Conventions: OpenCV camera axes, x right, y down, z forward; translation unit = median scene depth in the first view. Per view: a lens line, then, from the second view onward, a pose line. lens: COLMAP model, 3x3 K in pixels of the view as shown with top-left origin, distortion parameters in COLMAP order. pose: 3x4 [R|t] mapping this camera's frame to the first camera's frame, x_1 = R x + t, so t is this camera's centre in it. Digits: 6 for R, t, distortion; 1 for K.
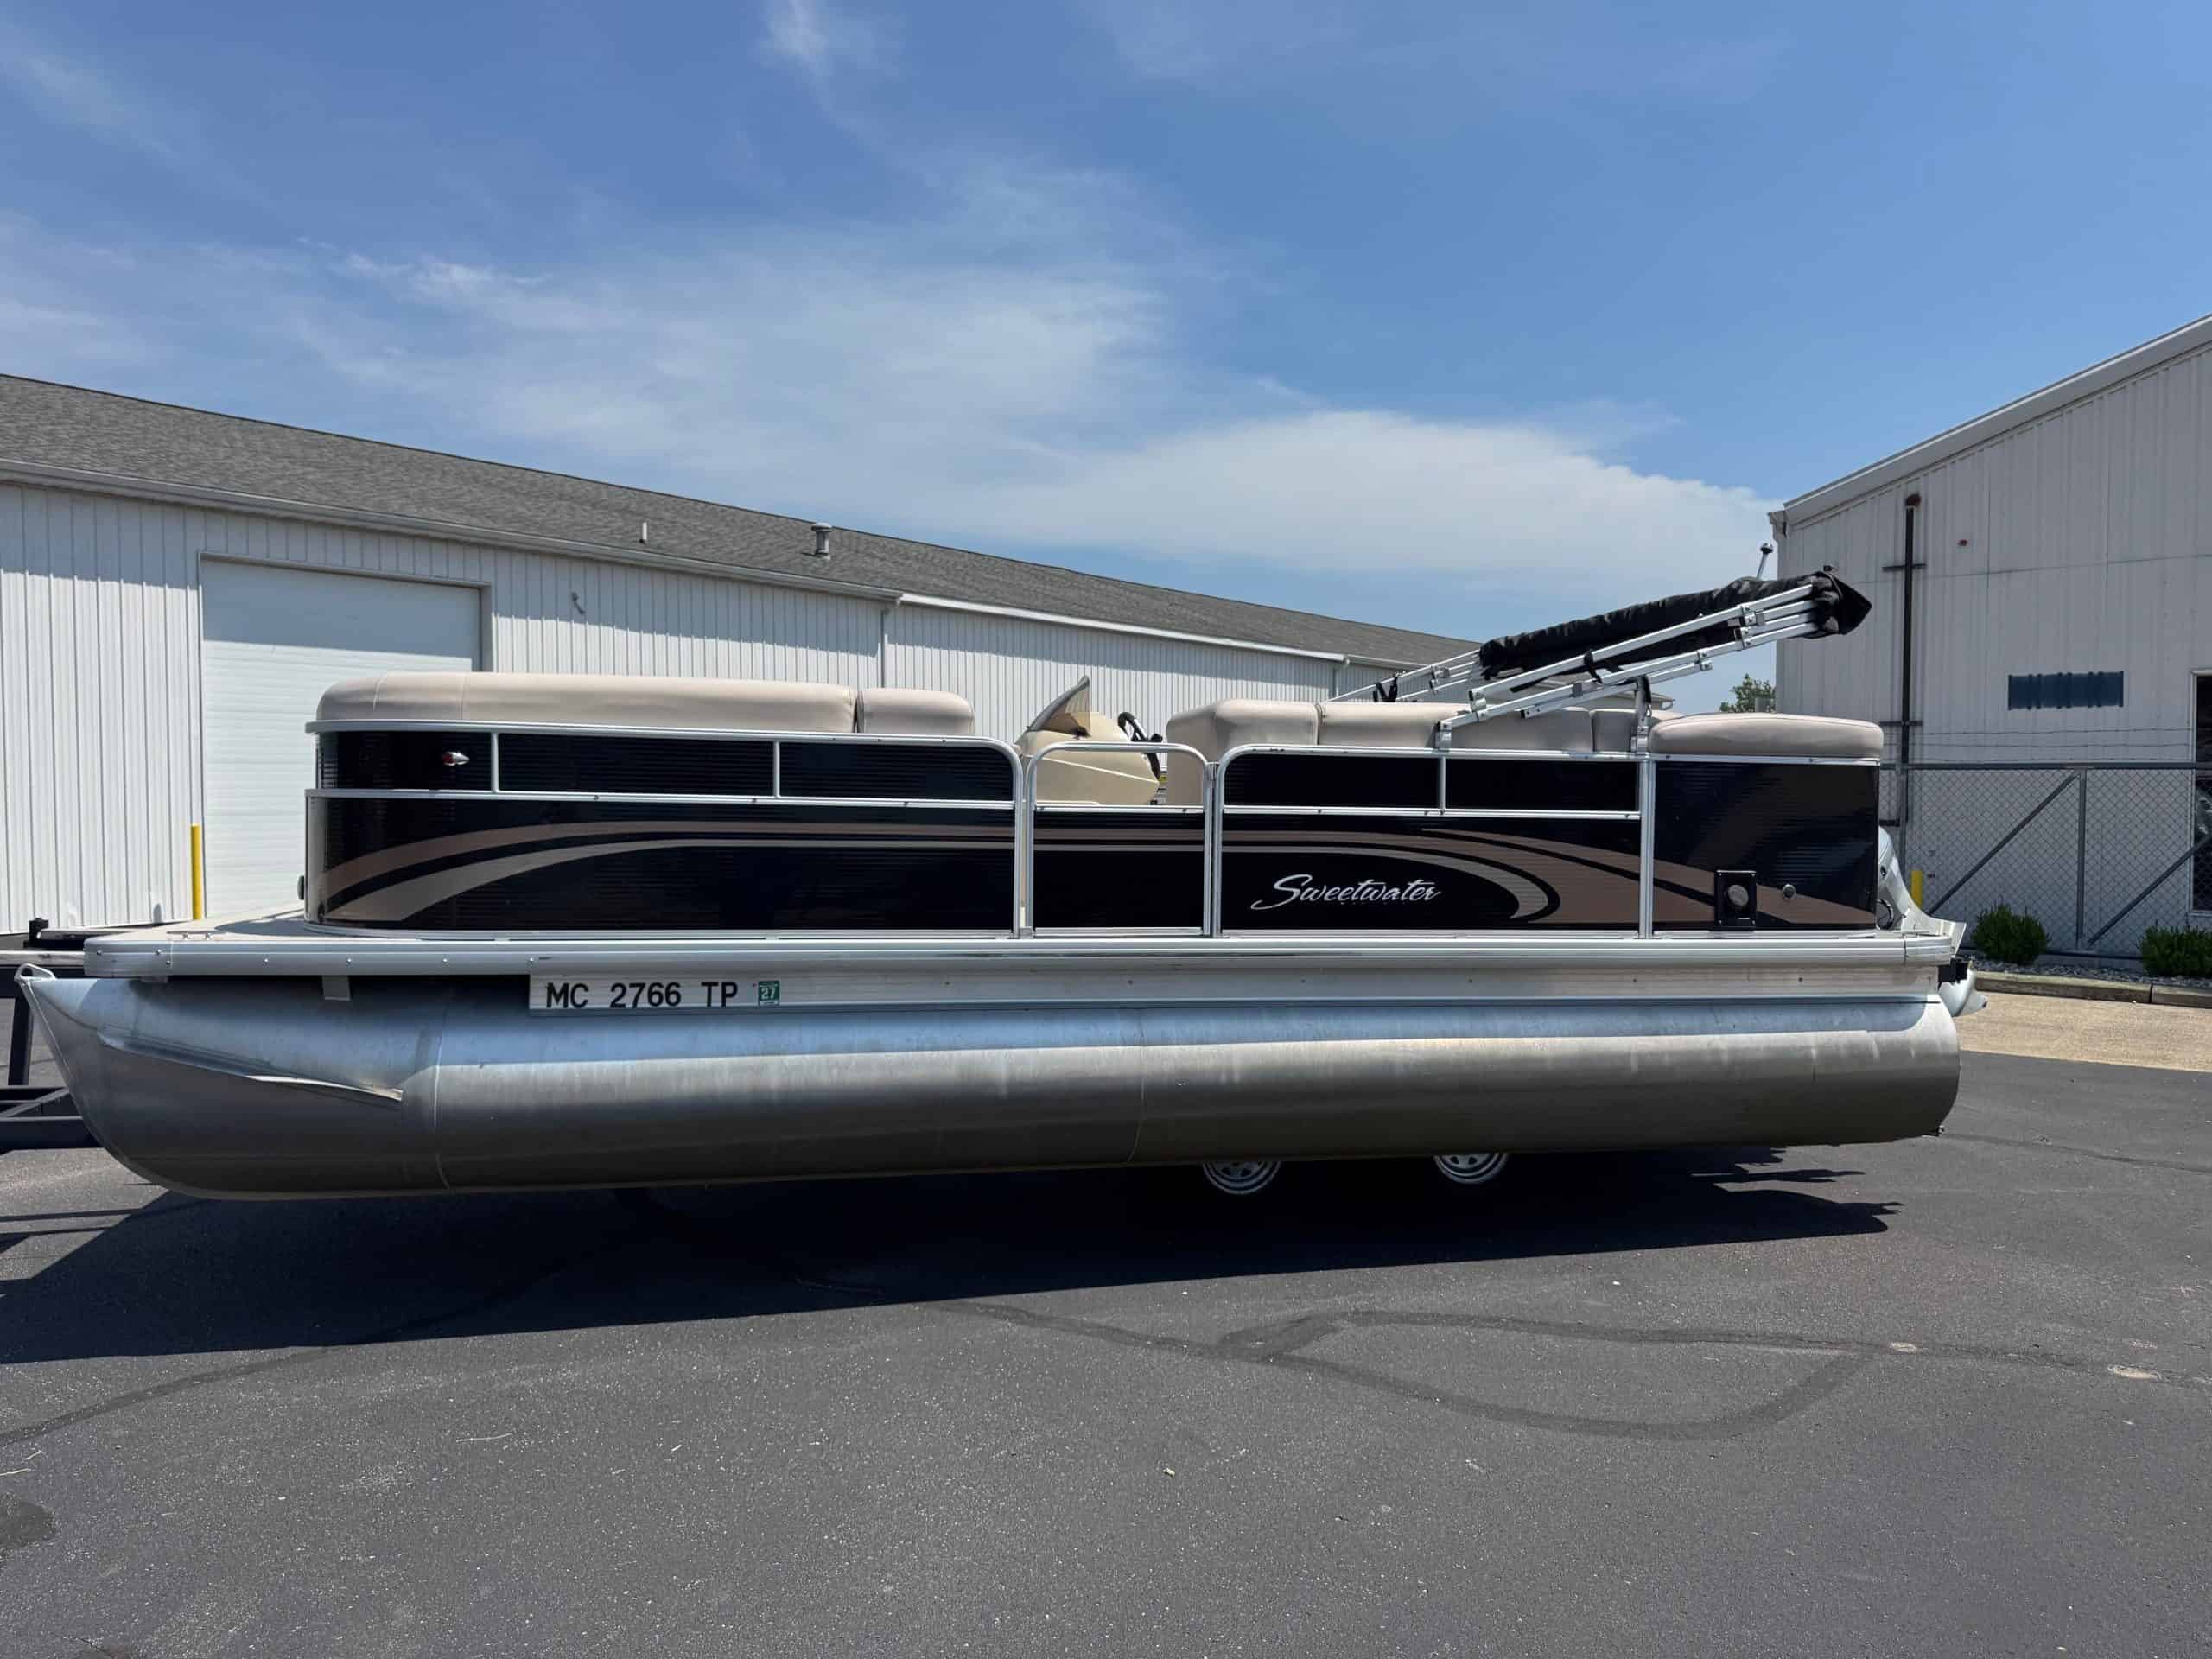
lens RADIAL K [[1578.7, 0, 1106.0], [0, 1578.7, 829.5], [0, 0, 1]] dist [0.091676, -0.147986]
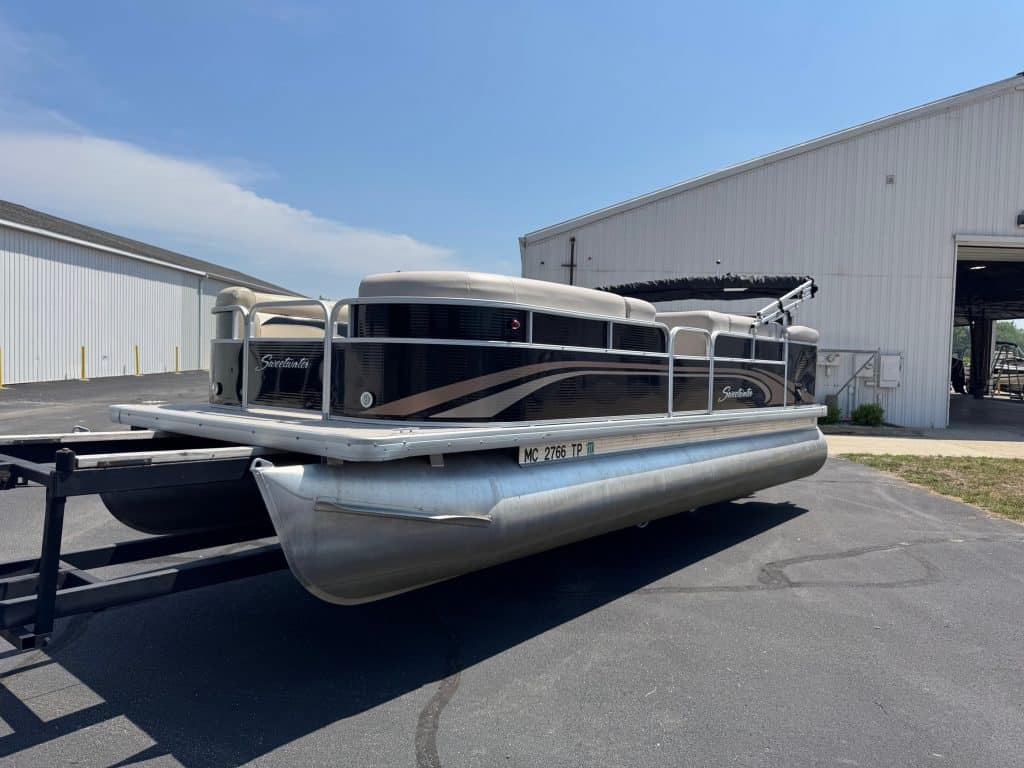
lens RADIAL K [[742.3, 0, 512.0], [0, 742.3, 384.0], [0, 0, 1]] dist [0.165010, -0.299297]
pose [[0.782197, -0.006489, 0.622998, -0.867514], [-0.007996, 0.999759, 0.020452, 0.004389], [-0.622980, -0.020979, 0.781956, 0.335938]]
